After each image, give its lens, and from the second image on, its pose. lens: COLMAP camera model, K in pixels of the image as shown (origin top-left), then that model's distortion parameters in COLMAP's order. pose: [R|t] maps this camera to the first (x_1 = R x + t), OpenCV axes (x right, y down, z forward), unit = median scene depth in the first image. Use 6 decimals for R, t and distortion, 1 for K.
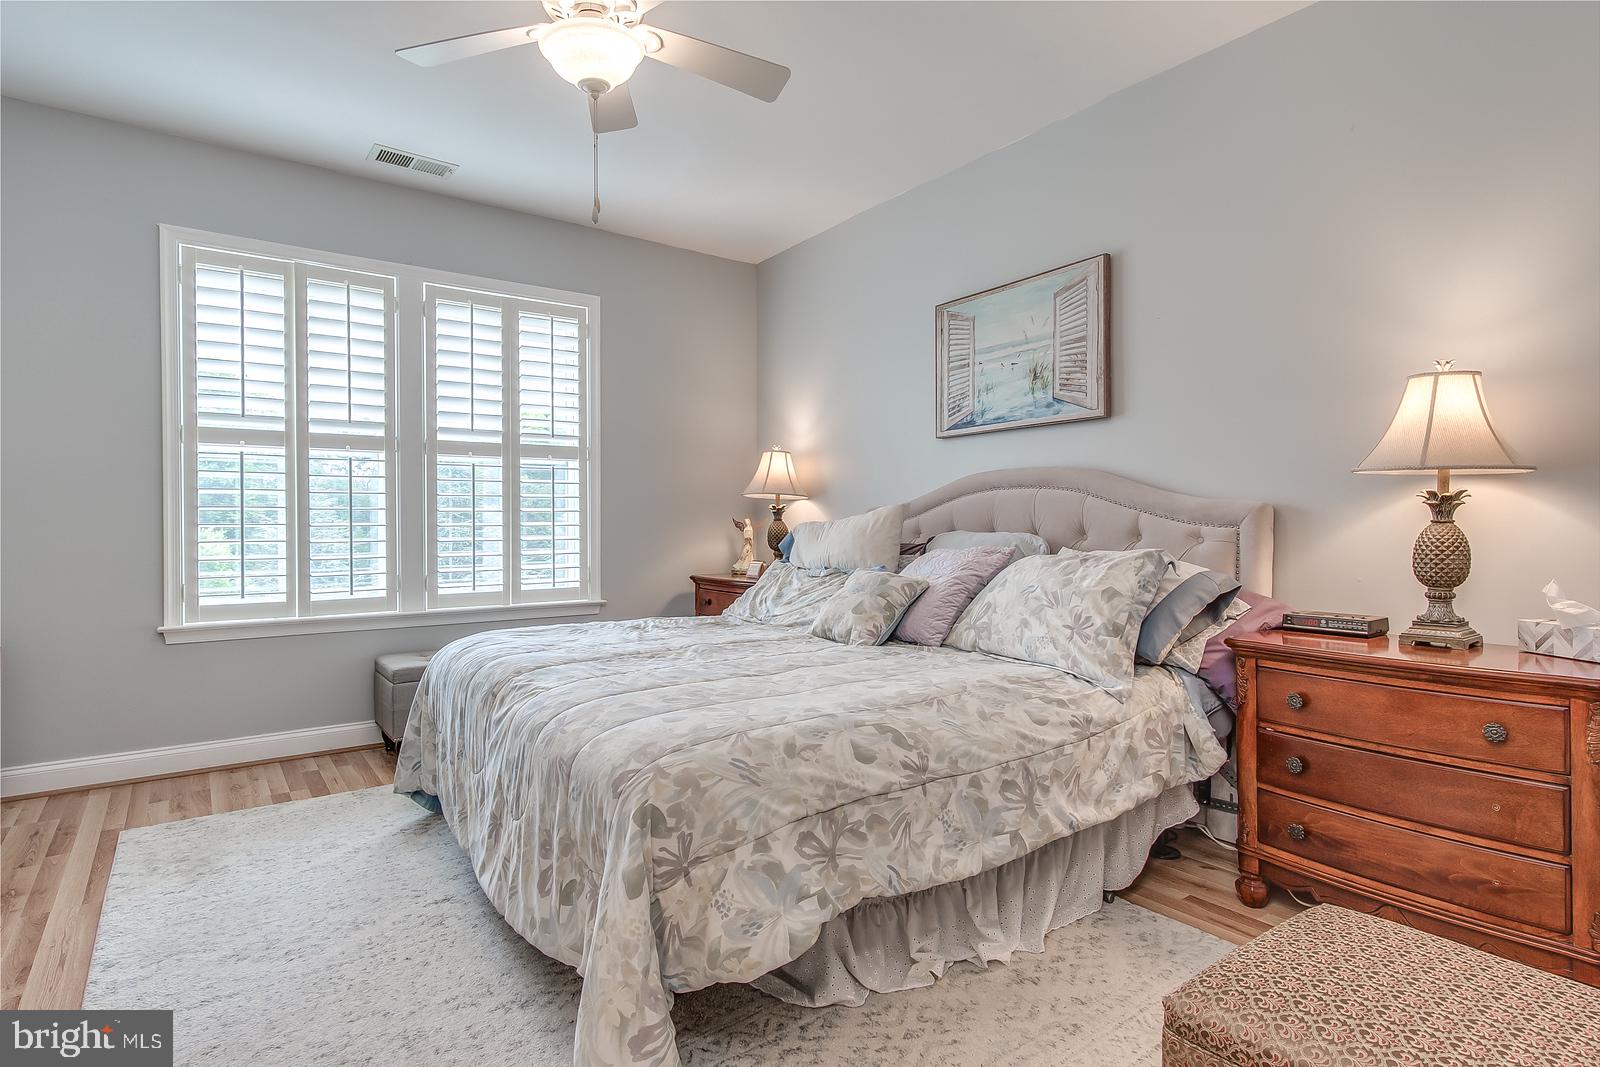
lens RADIAL K [[853.4, 0, 809.1], [0, 853.4, 530.8], [0, 0, 1]] dist [0.008183, -0.000623]
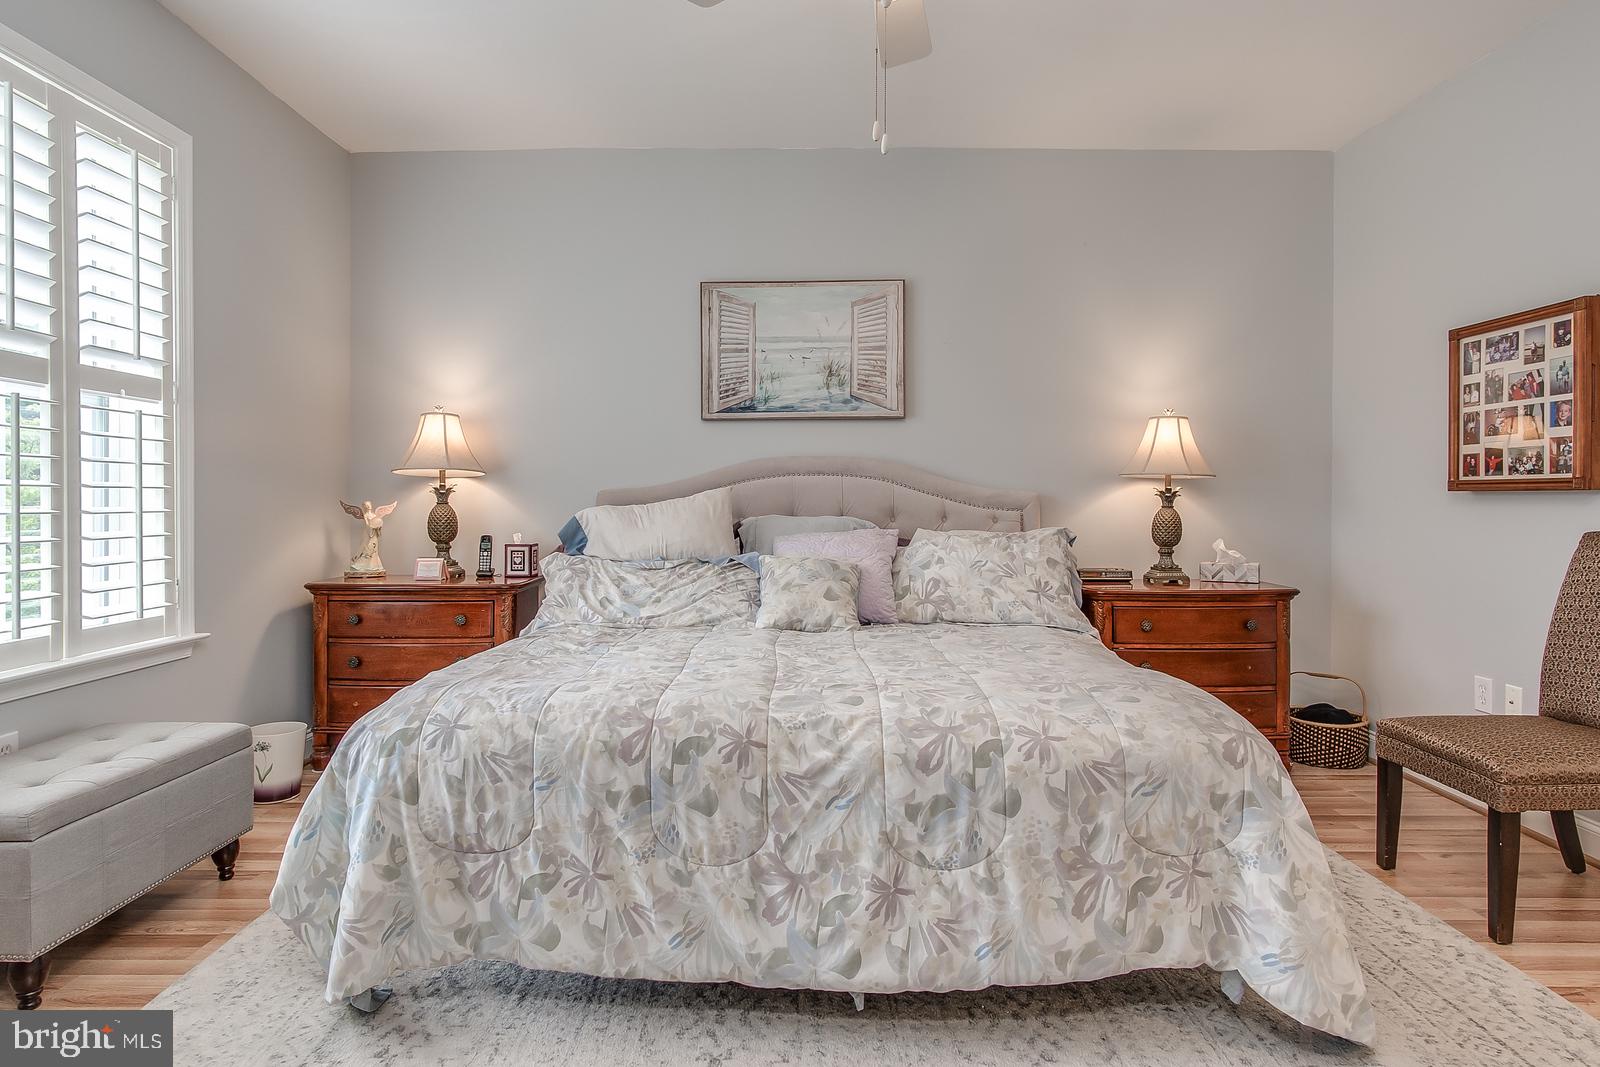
lens RADIAL K [[853.4, 0, 813.4], [0, 853.4, 524.5], [0, 0, 1]] dist [0.008183, -0.000623]
pose [[0.594913, -0.018255, 0.803582, -0.632973], [0.006952, 0.999822, 0.017567, -0.006444], [-0.803760, -0.004865, 0.594934, 0.367392]]
